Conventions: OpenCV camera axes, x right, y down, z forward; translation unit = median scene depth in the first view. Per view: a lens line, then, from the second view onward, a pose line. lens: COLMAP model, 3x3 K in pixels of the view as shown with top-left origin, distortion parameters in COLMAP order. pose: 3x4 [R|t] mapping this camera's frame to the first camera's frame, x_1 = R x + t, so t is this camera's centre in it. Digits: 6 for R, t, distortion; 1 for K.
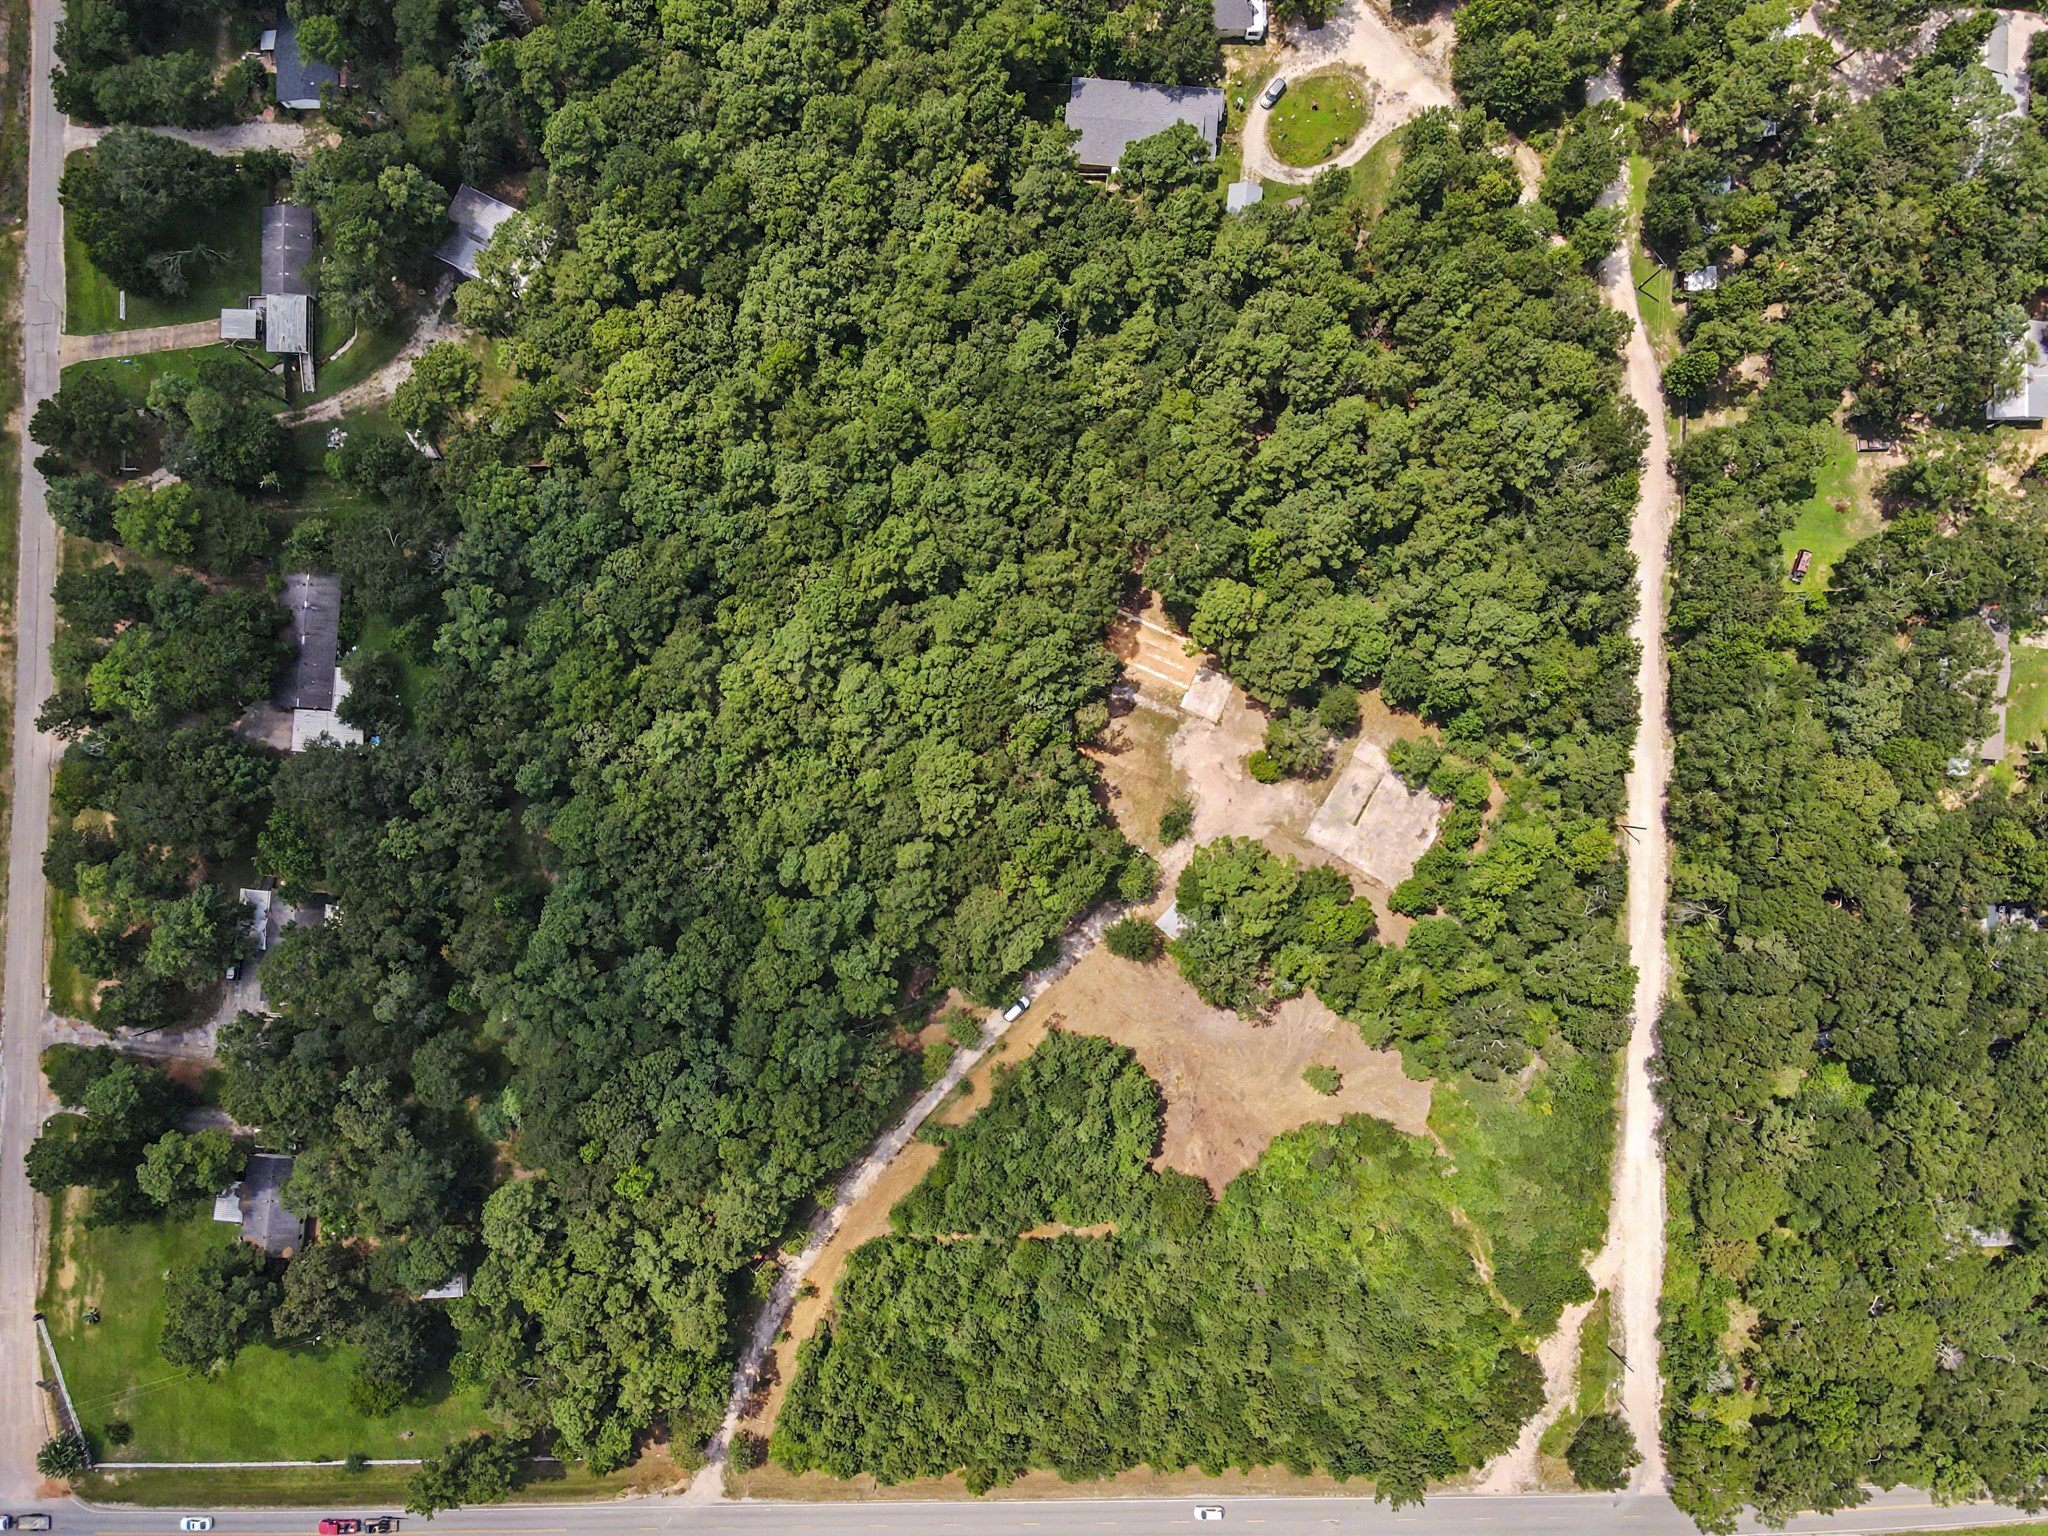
lens RADIAL K [[1473.3, 0, 1021.0], [0, 1473.3, 808.3], [0, 0, 1]] dist [0.012971, 0.007566]
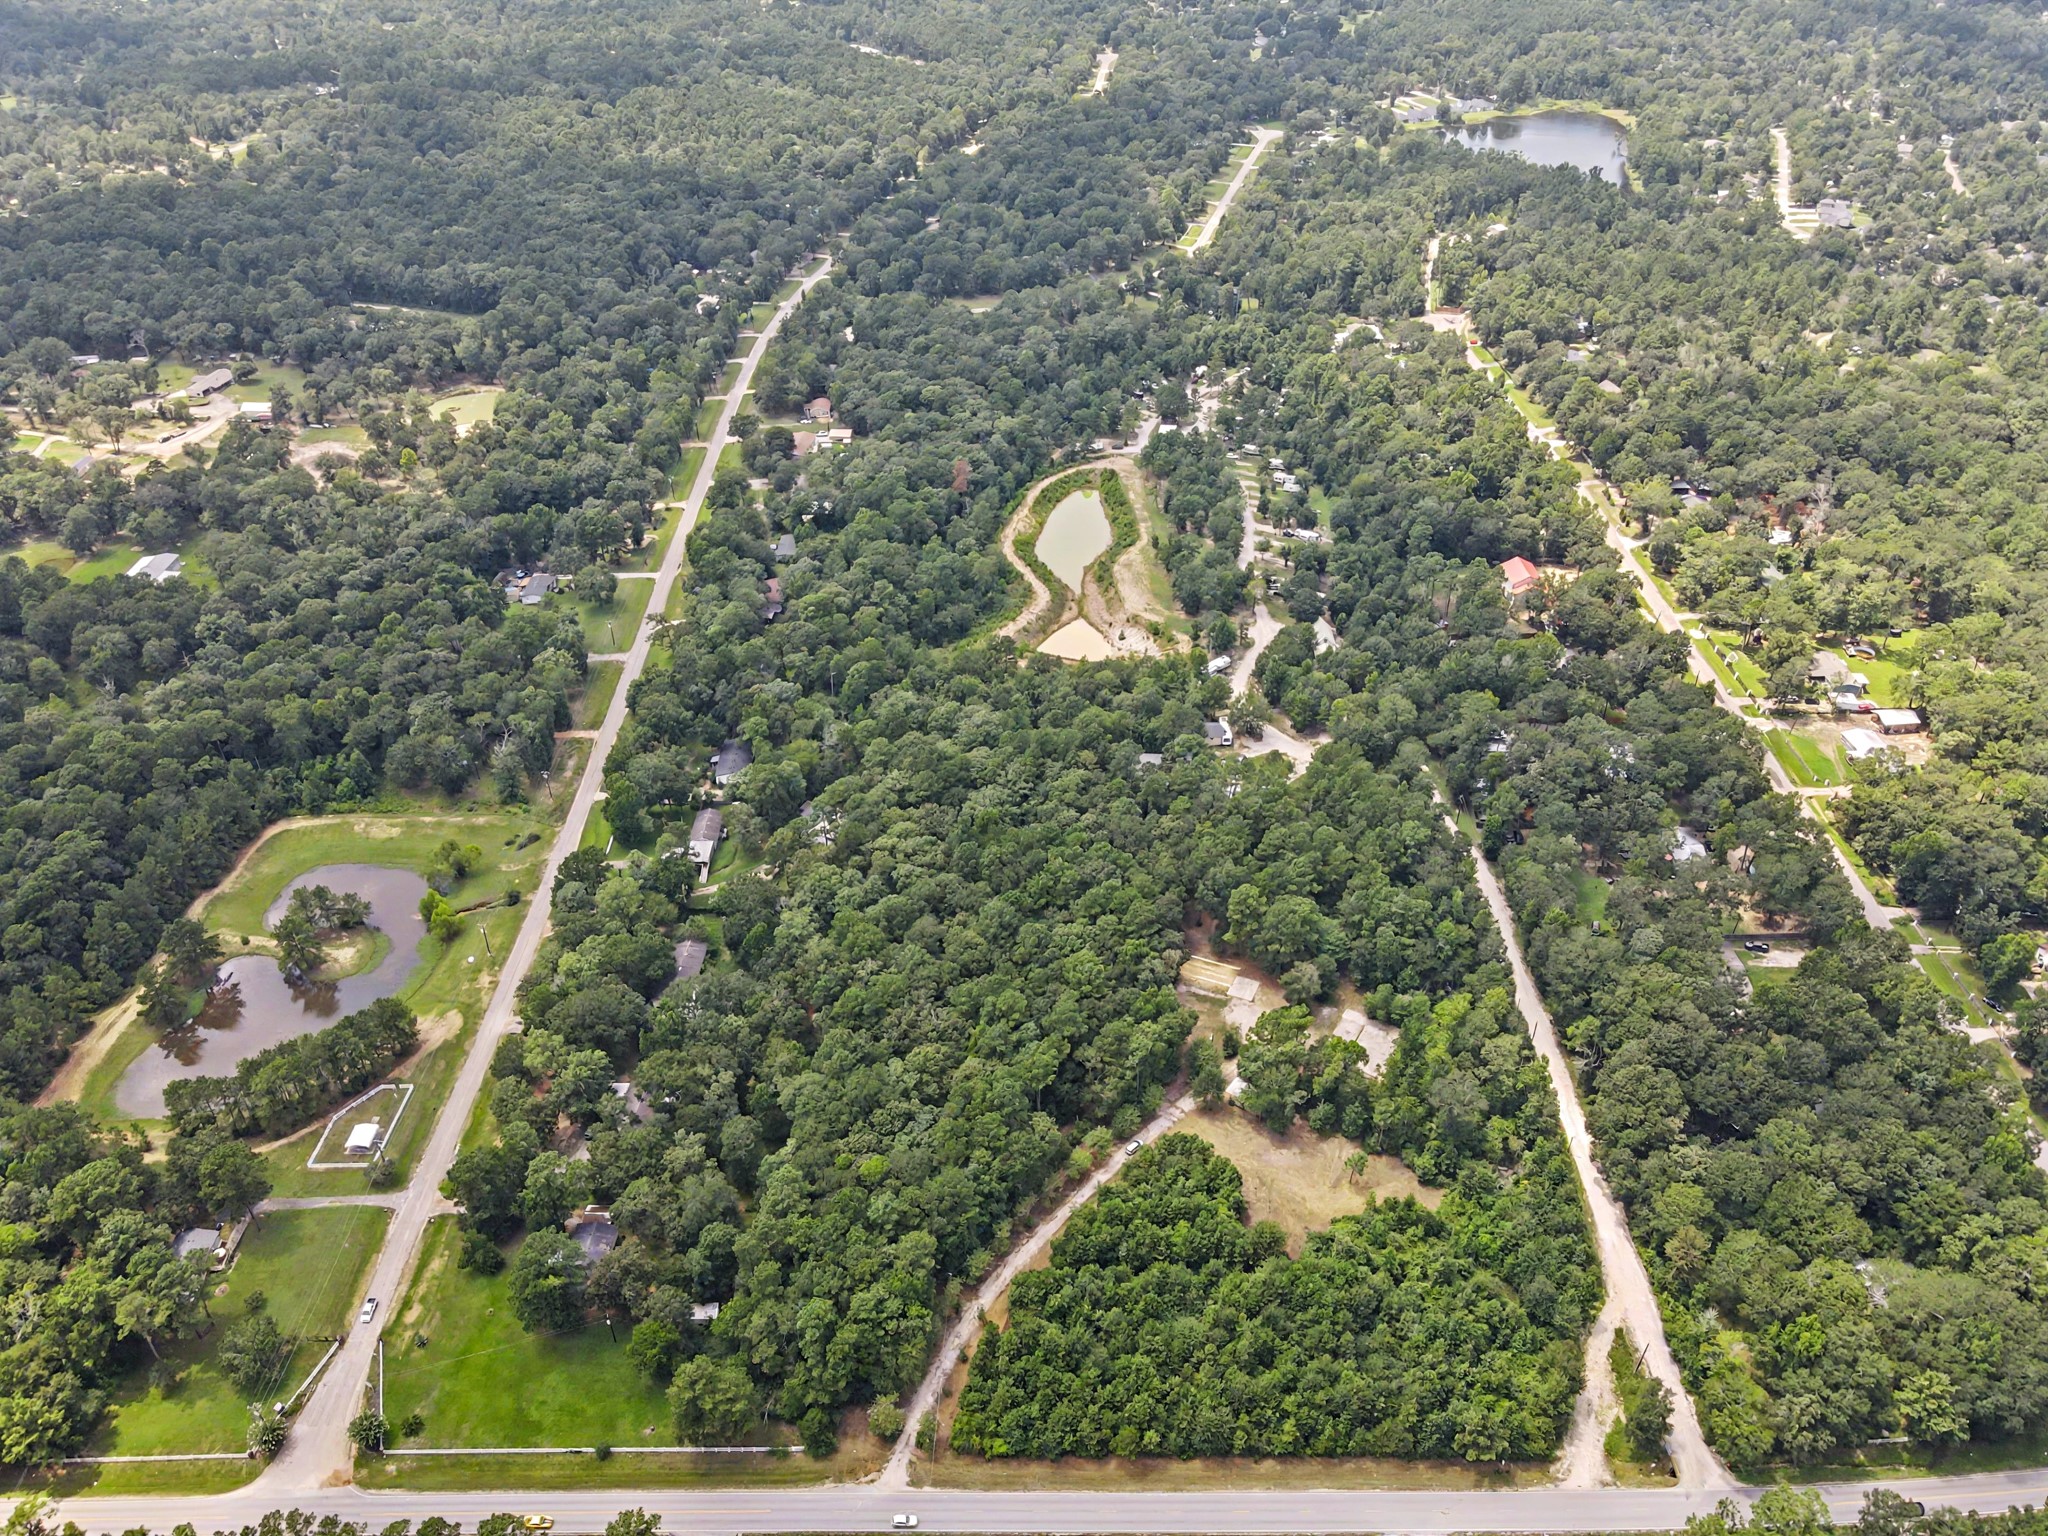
lens RADIAL K [[1473.3, 0, 1021.0], [0, 1473.3, 808.3], [0, 0, 1]] dist [0.012971, 0.007566]
pose [[0.999926, -0.010769, -0.005679, -0.101368], [0.002168, 0.616512, -0.787343, 1.055721], [0.011980, 0.787272, 0.616490, -0.131091]]
